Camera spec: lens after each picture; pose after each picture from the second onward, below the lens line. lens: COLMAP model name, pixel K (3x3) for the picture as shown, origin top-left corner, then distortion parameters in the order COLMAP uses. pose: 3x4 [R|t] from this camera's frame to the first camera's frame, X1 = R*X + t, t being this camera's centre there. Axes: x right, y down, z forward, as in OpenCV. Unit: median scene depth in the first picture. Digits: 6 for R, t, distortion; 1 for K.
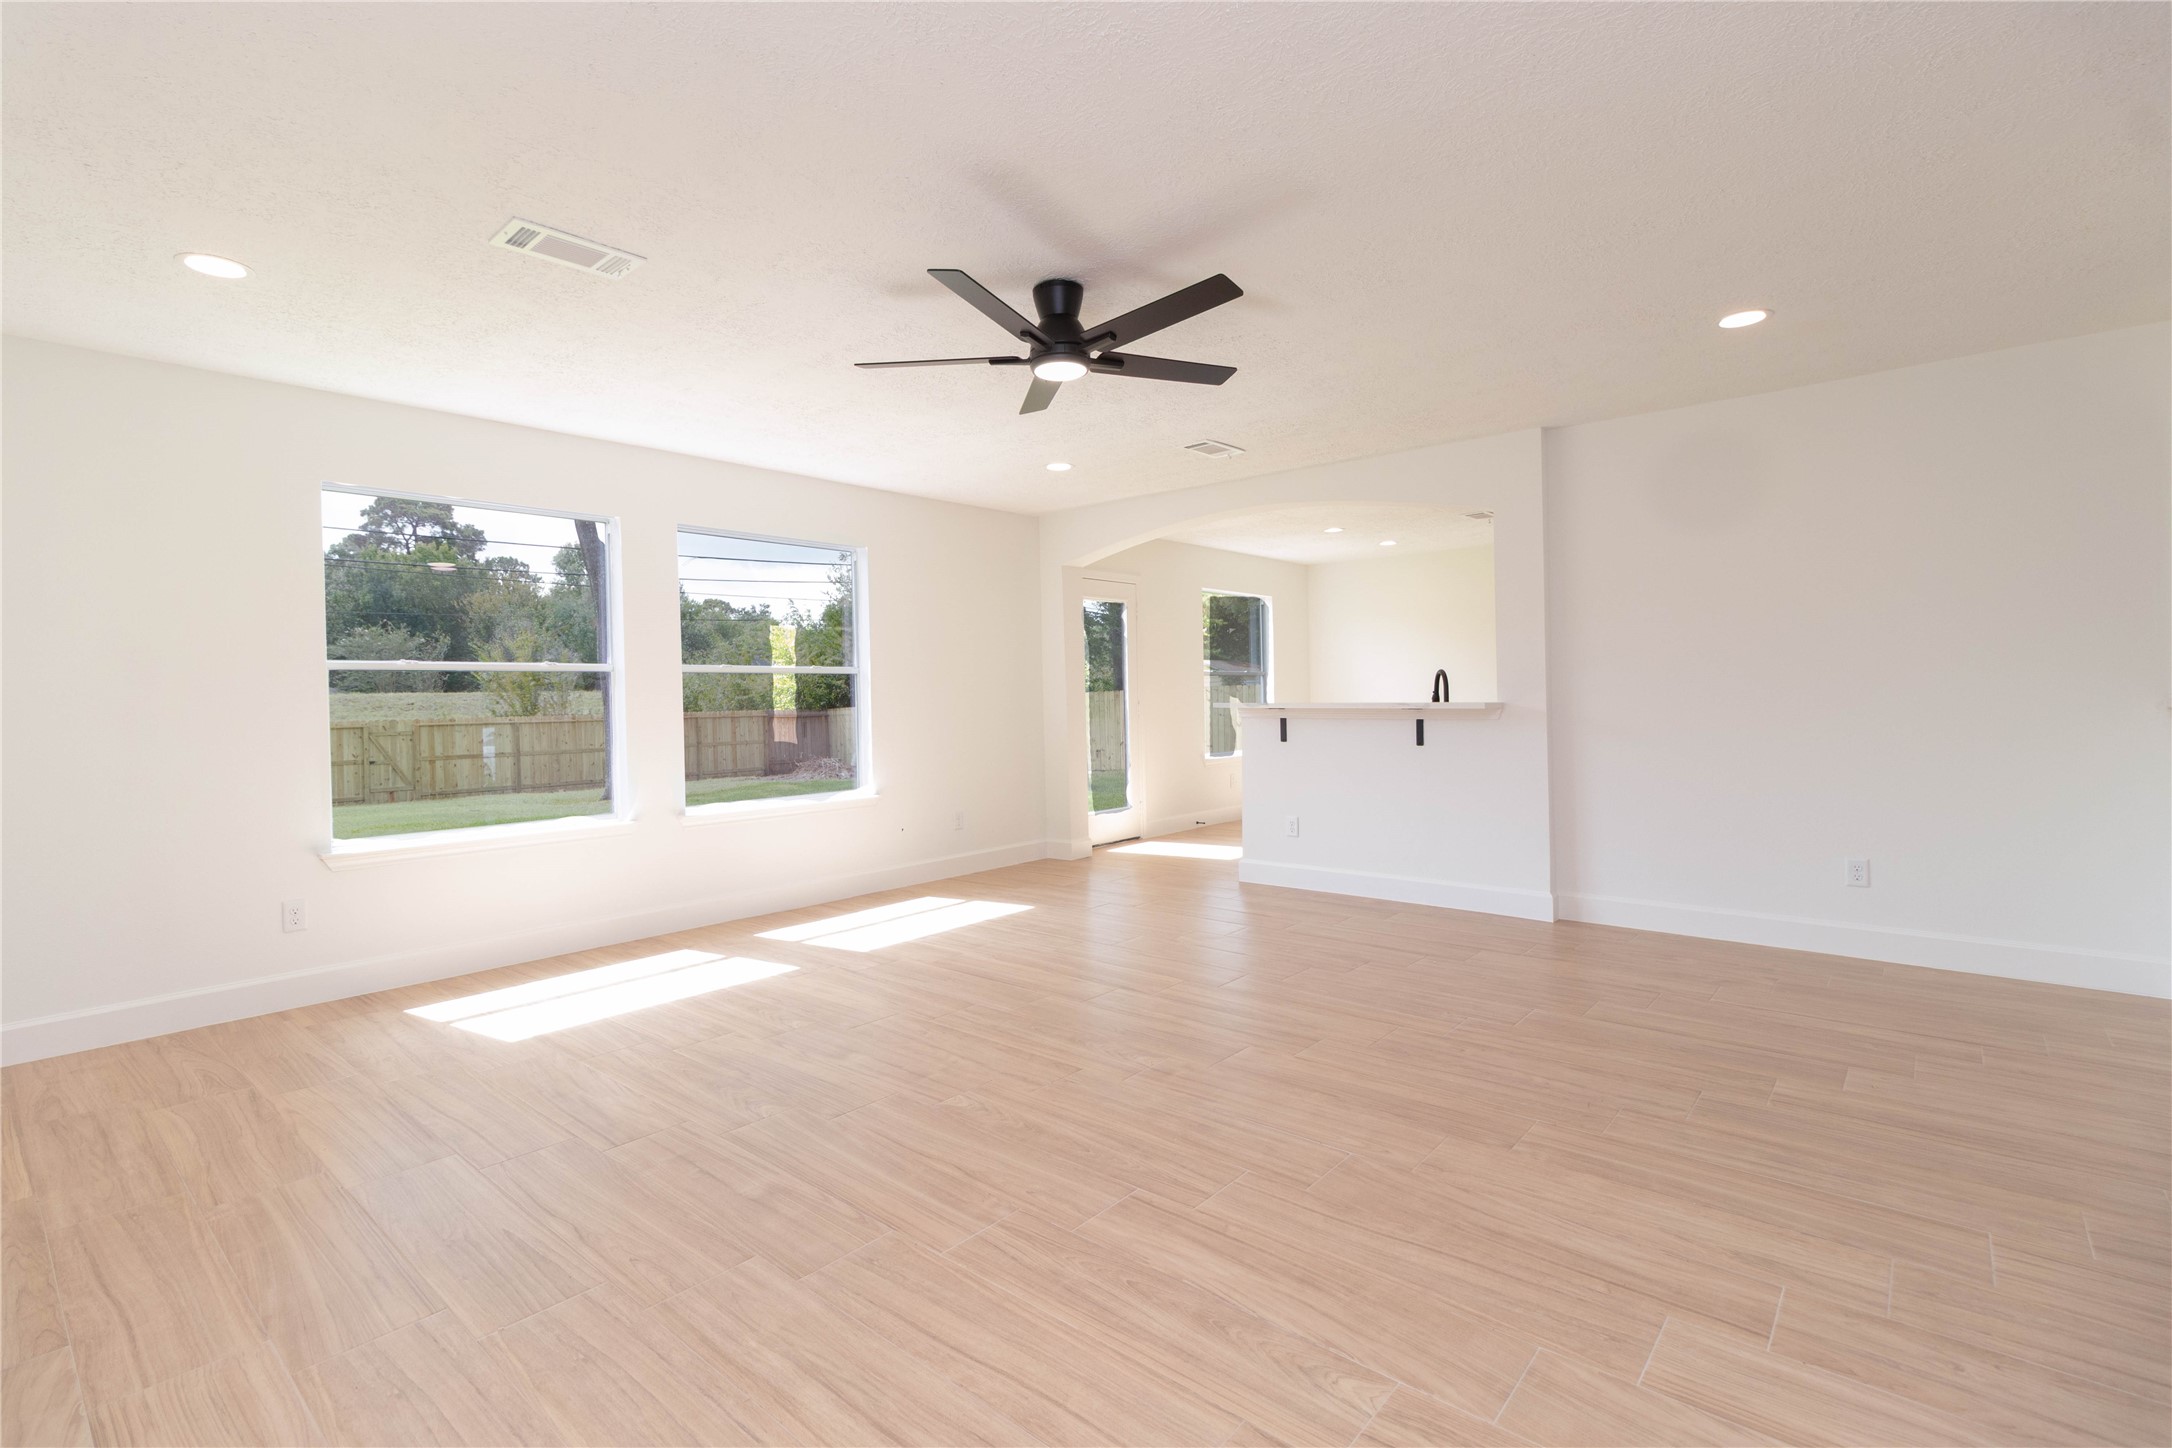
lens RADIAL K [[1013.0, 0, 1082.0], [0, 1013.0, 709.5], [0, 0, 1]] dist [0.004733, 0.000417]
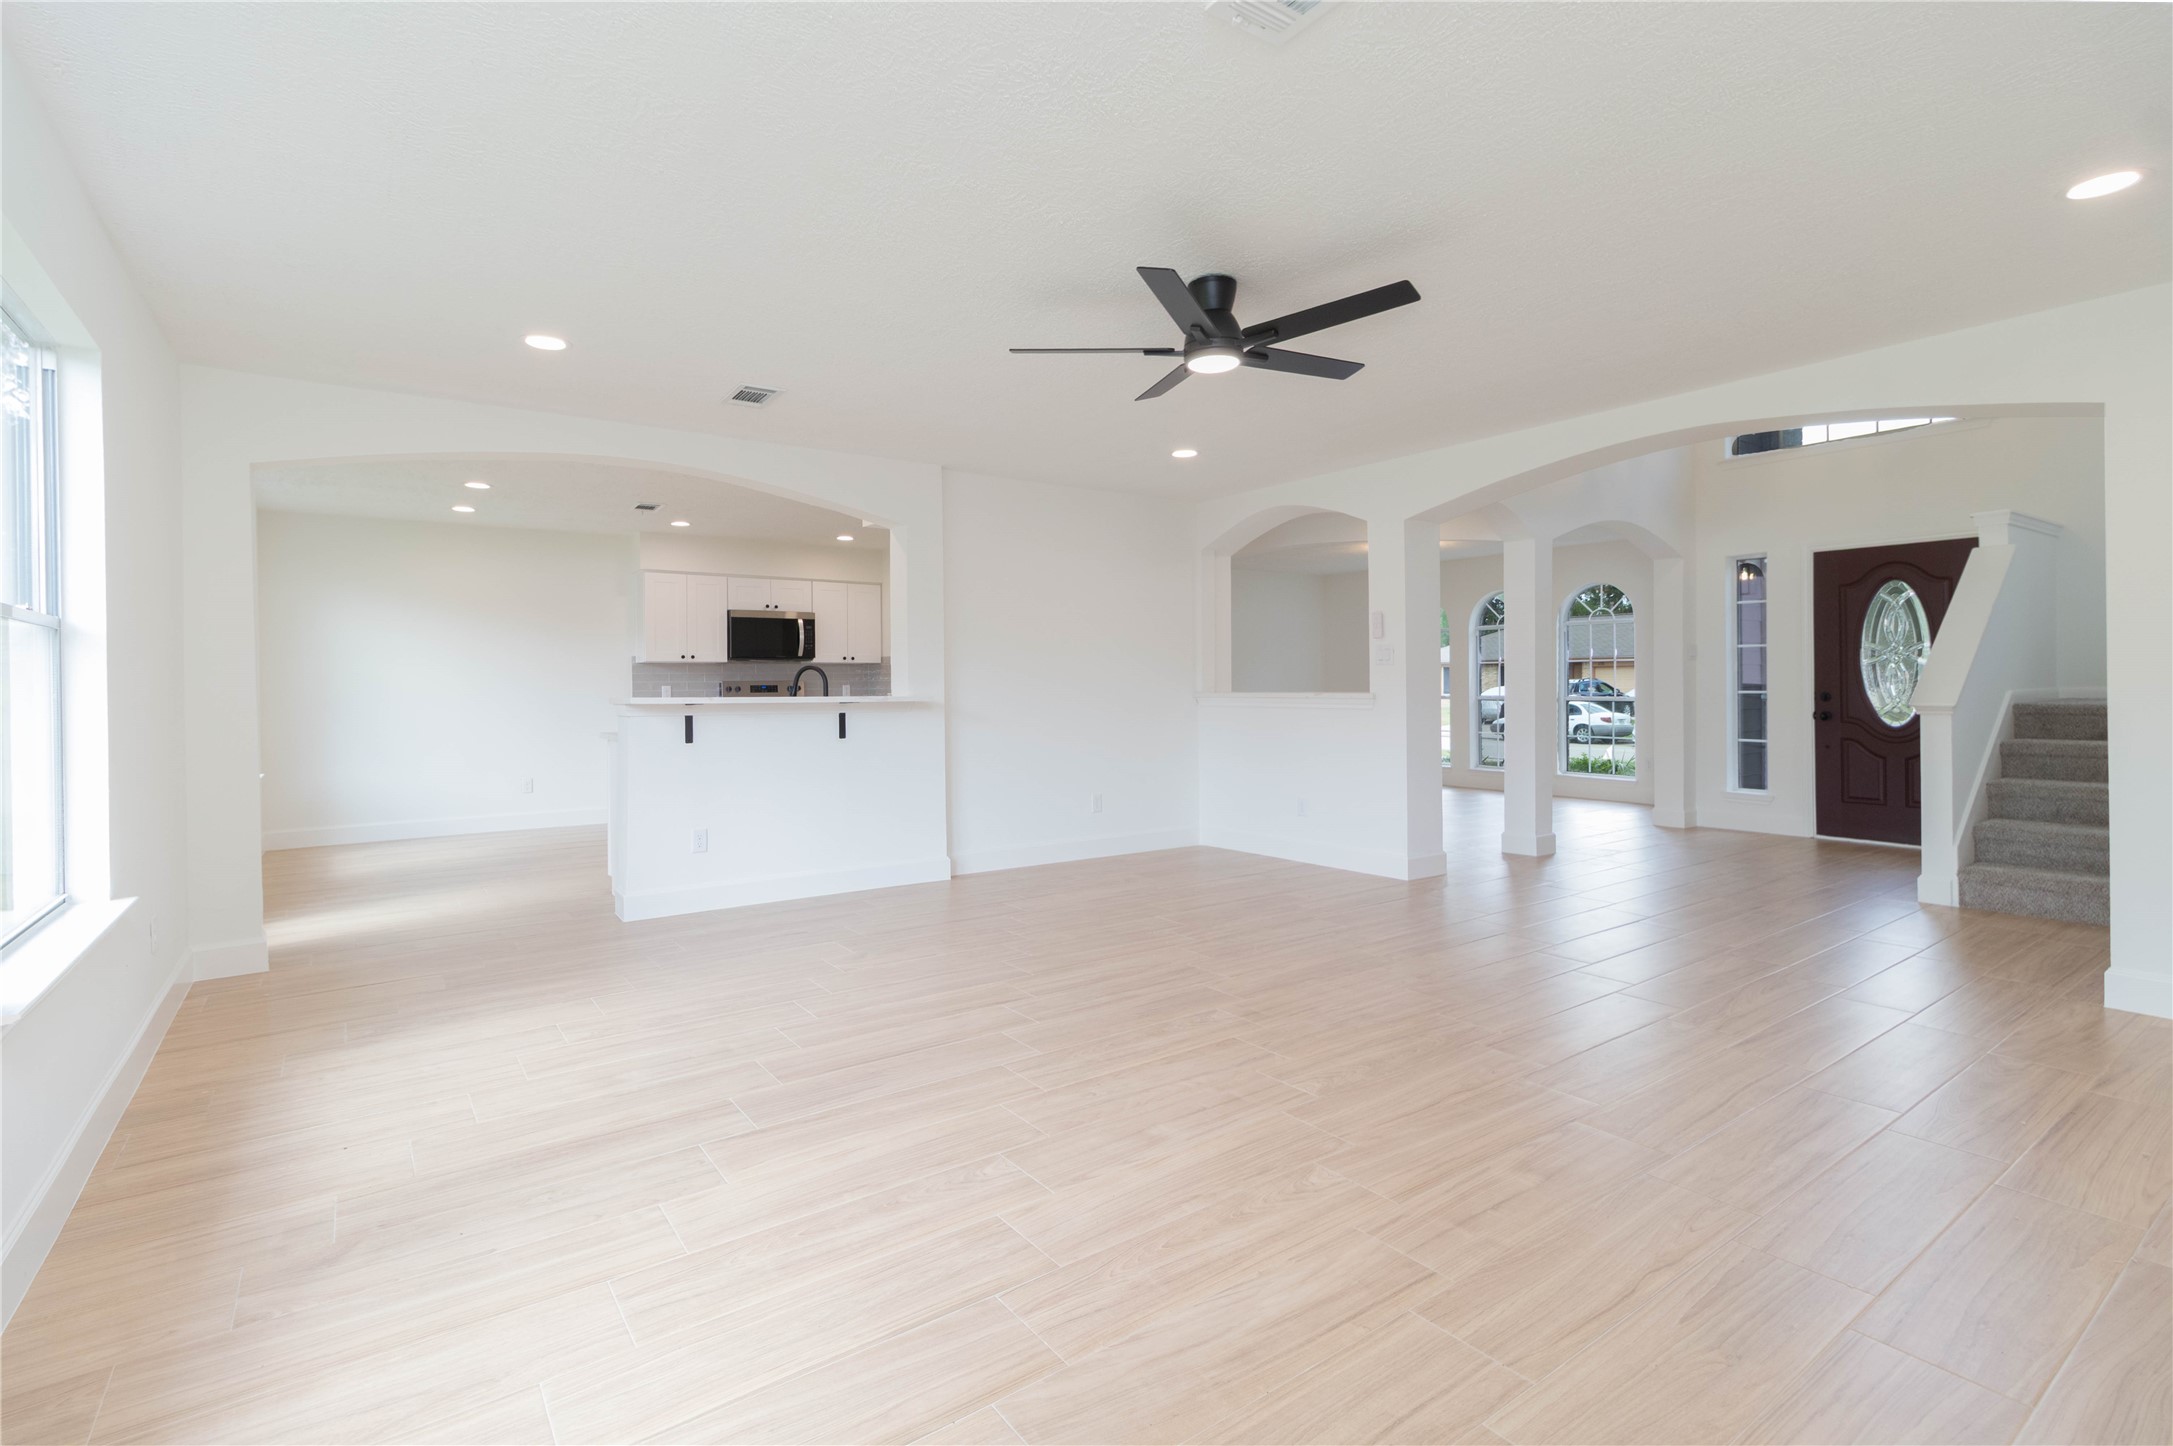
lens RADIAL K [[994.1, 0, 1084.3], [0, 994.1, 743.1], [0, 0, 1]] dist [0.004489, -0.000188]
pose [[0.230054, -0.040974, 0.972315, -1.032596], [0.016540, 0.999134, 0.038191, 0.007990], [-0.973037, 0.007296, 0.230533, 0.918988]]
